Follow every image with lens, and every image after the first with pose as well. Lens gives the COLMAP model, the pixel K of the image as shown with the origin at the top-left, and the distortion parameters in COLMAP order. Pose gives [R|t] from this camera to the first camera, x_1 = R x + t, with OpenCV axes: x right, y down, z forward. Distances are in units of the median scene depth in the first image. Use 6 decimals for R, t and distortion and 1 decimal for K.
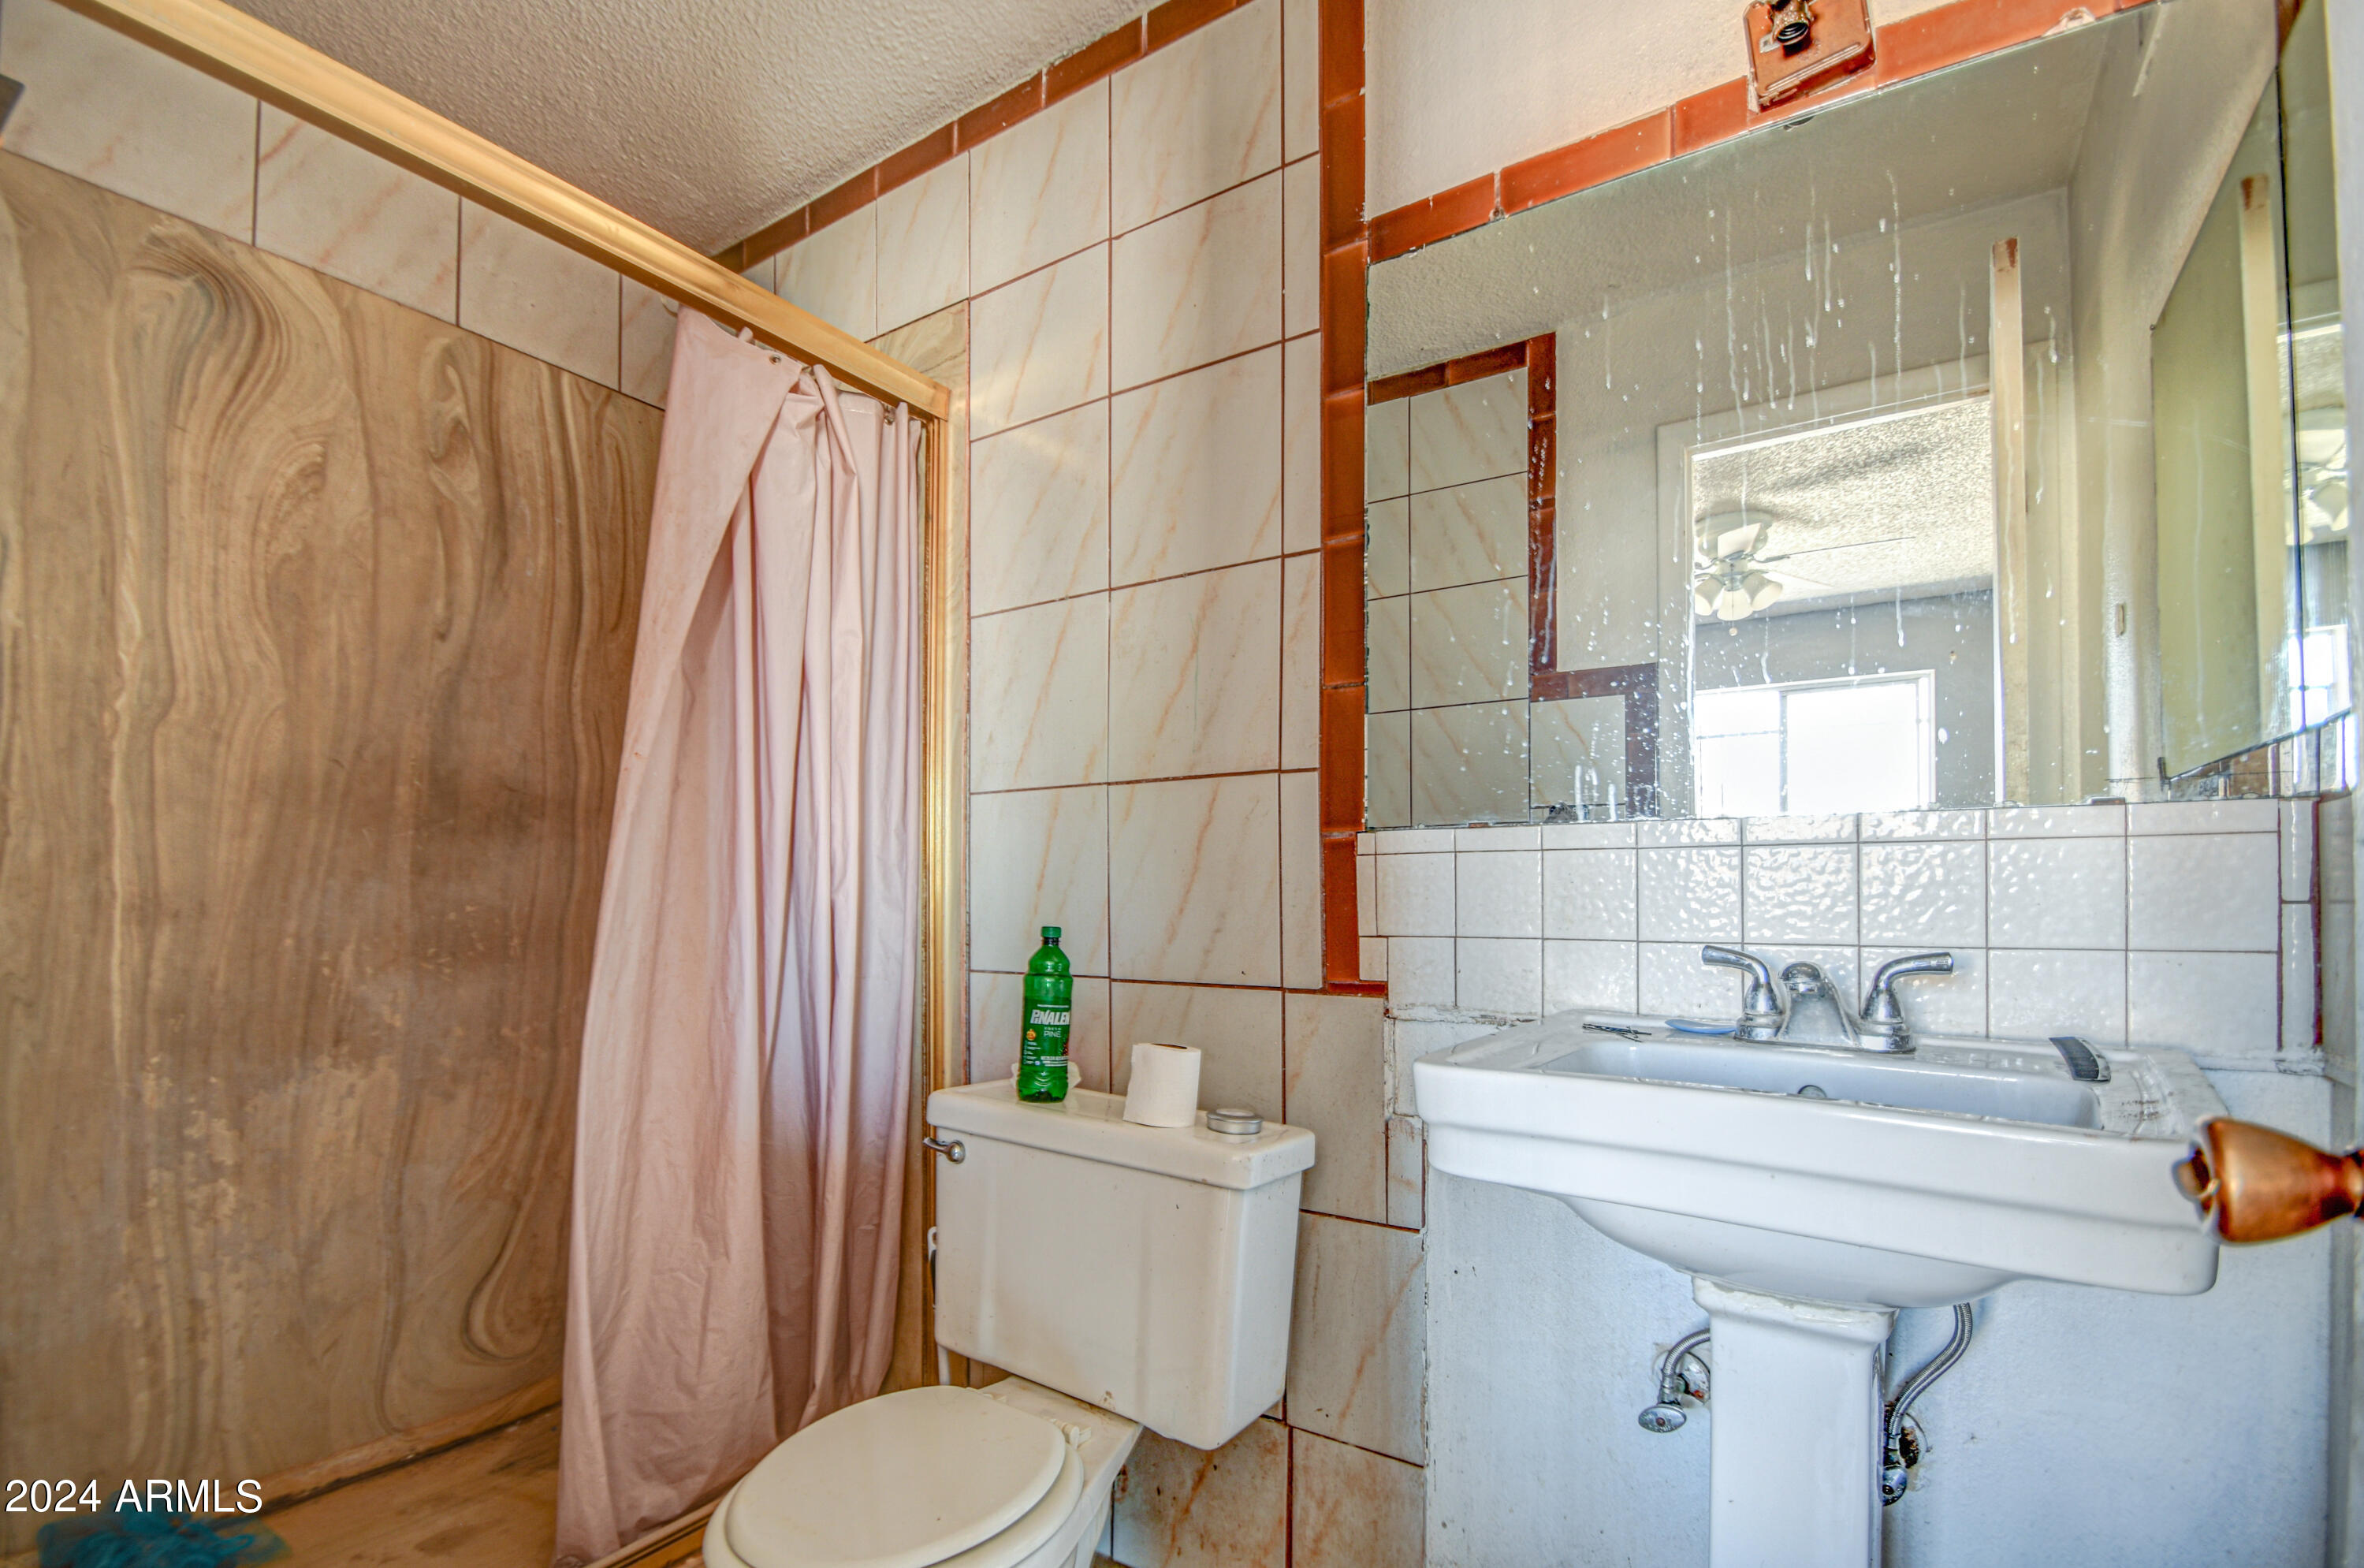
lens RADIAL K [[1079.0, 0, 1185.0], [0, 1079.0, 860.2], [0, 0, 1]] dist [0.000863, -0.000748]
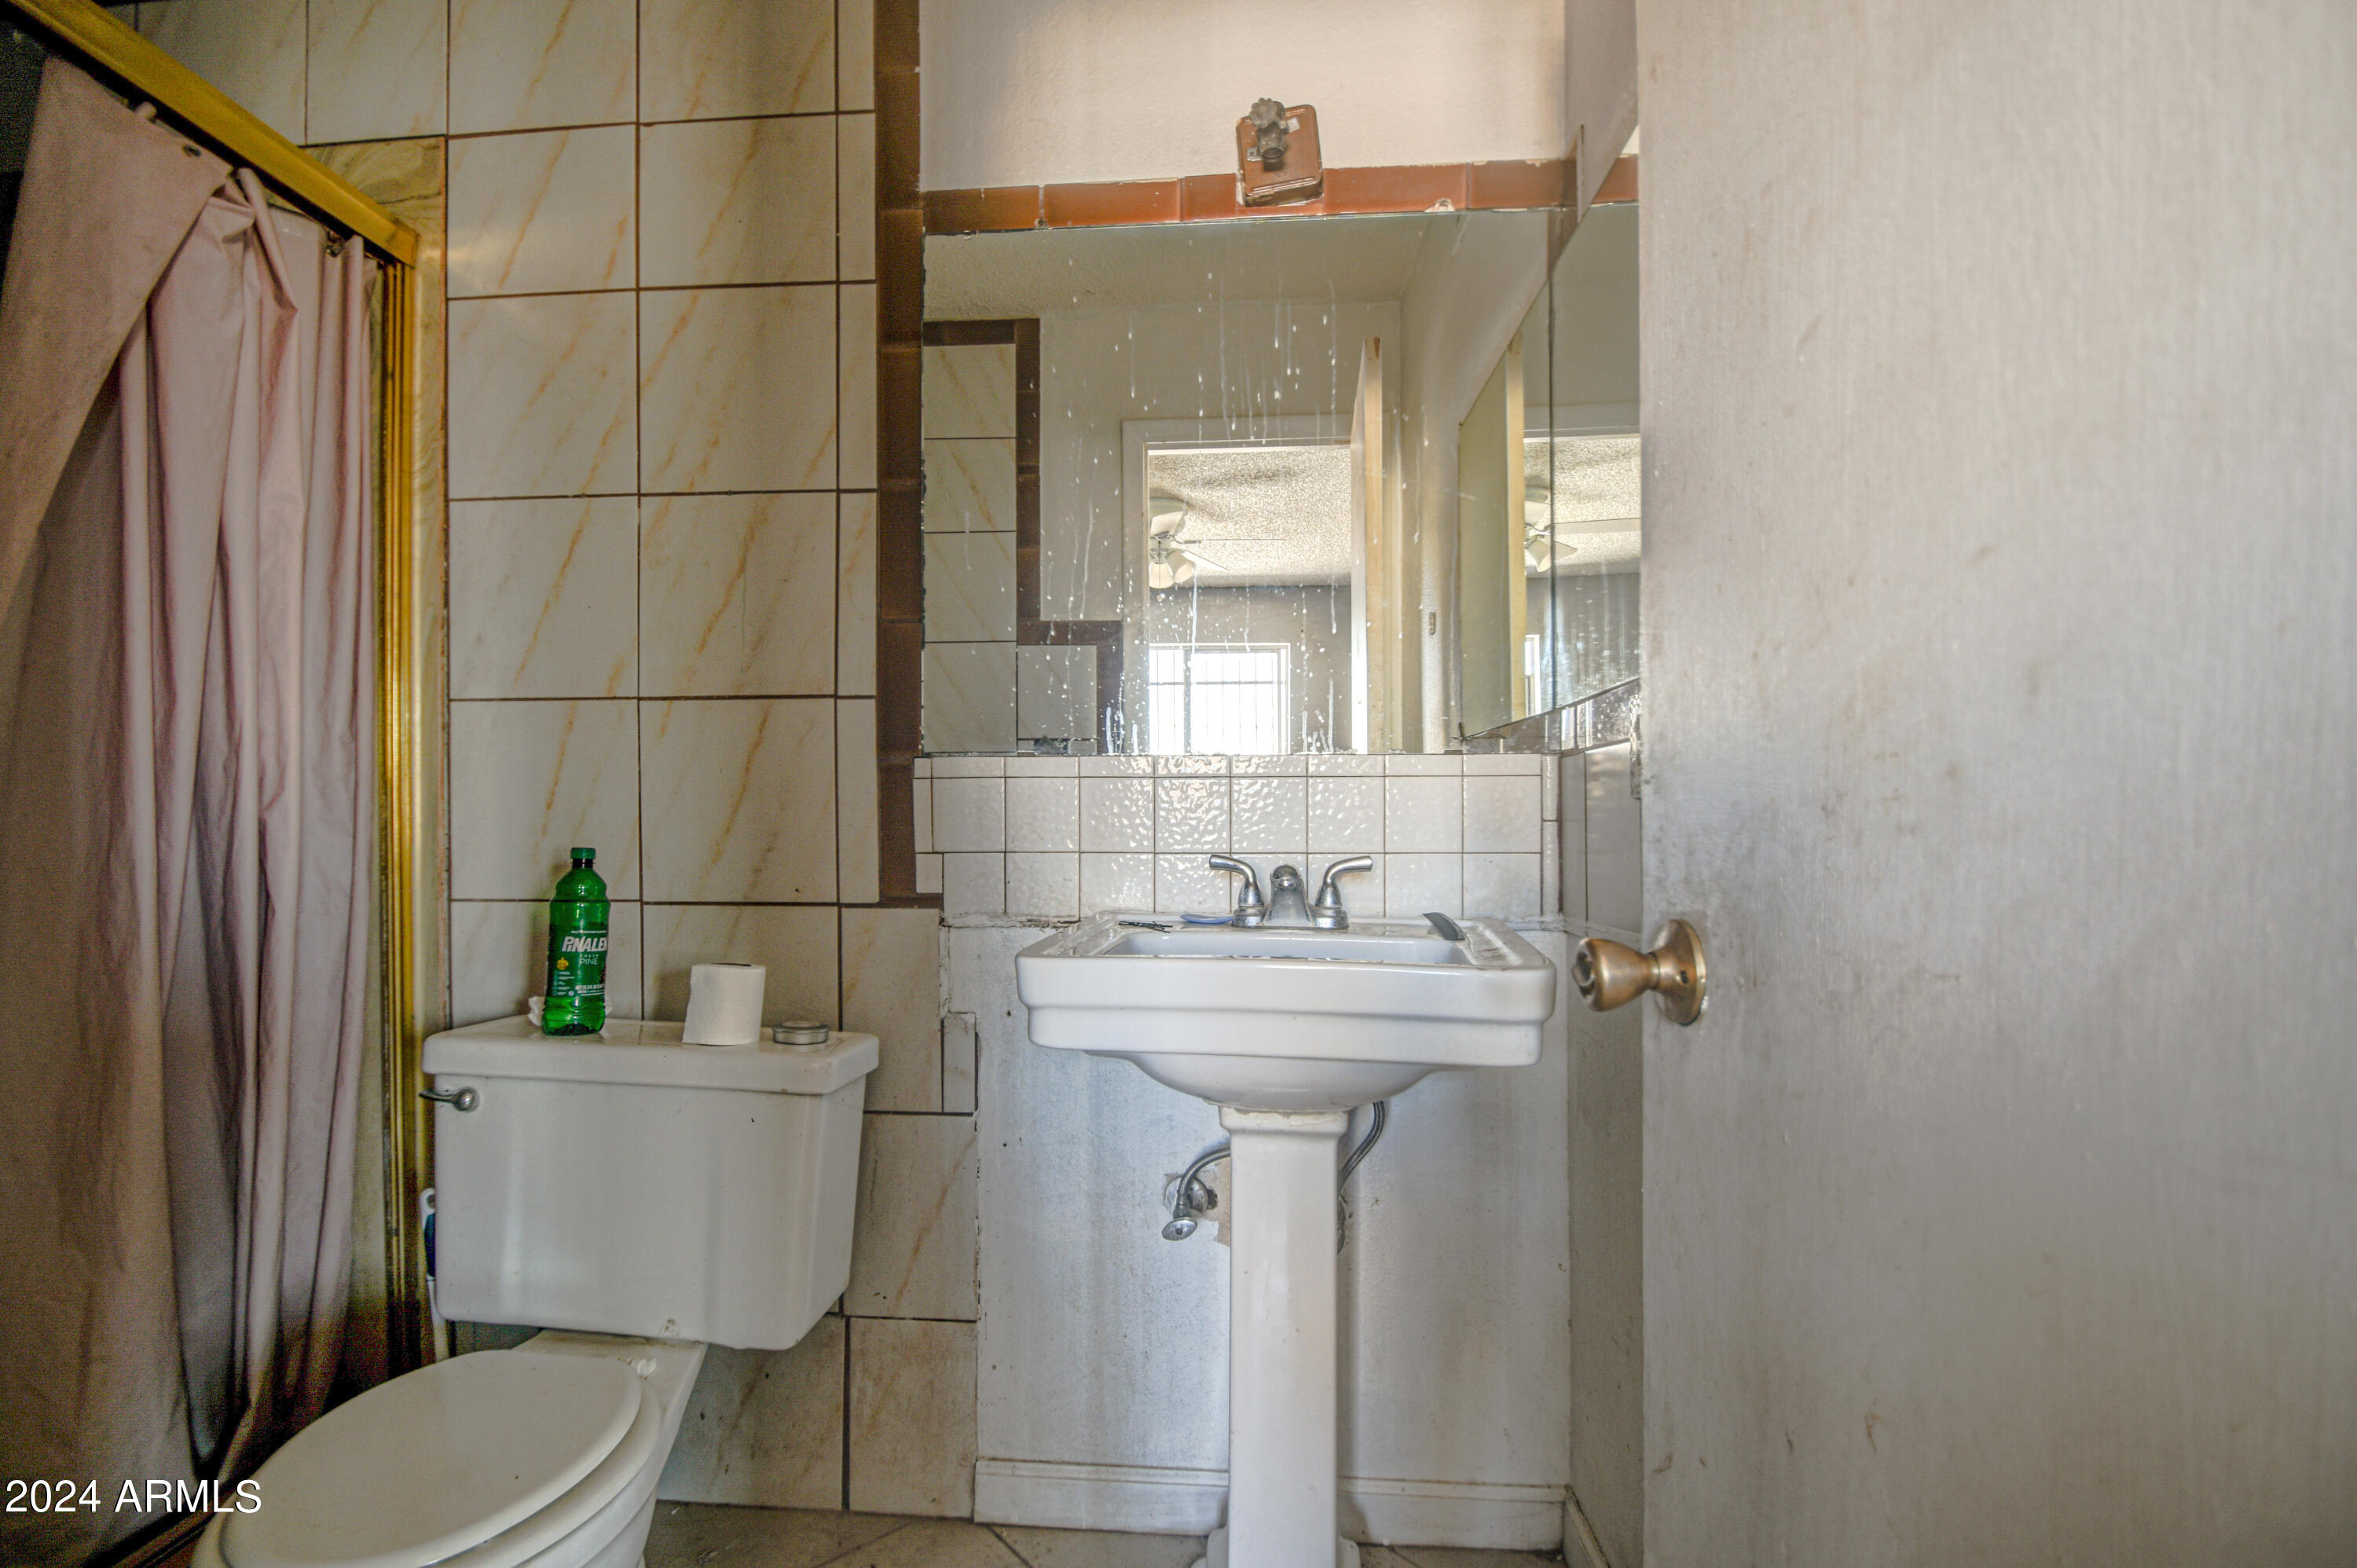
lens RADIAL K [[1037.4, 0, 1167.8], [0, 1037.4, 790.8], [0, 0, 1]] dist [0.011375, -0.014651]
pose [[0.872734, 0.014344, 0.487984, -0.124487], [-0.017098, 0.999853, 0.001189, 0.002068], [-0.487896, -0.009381, 0.872851, -0.036566]]
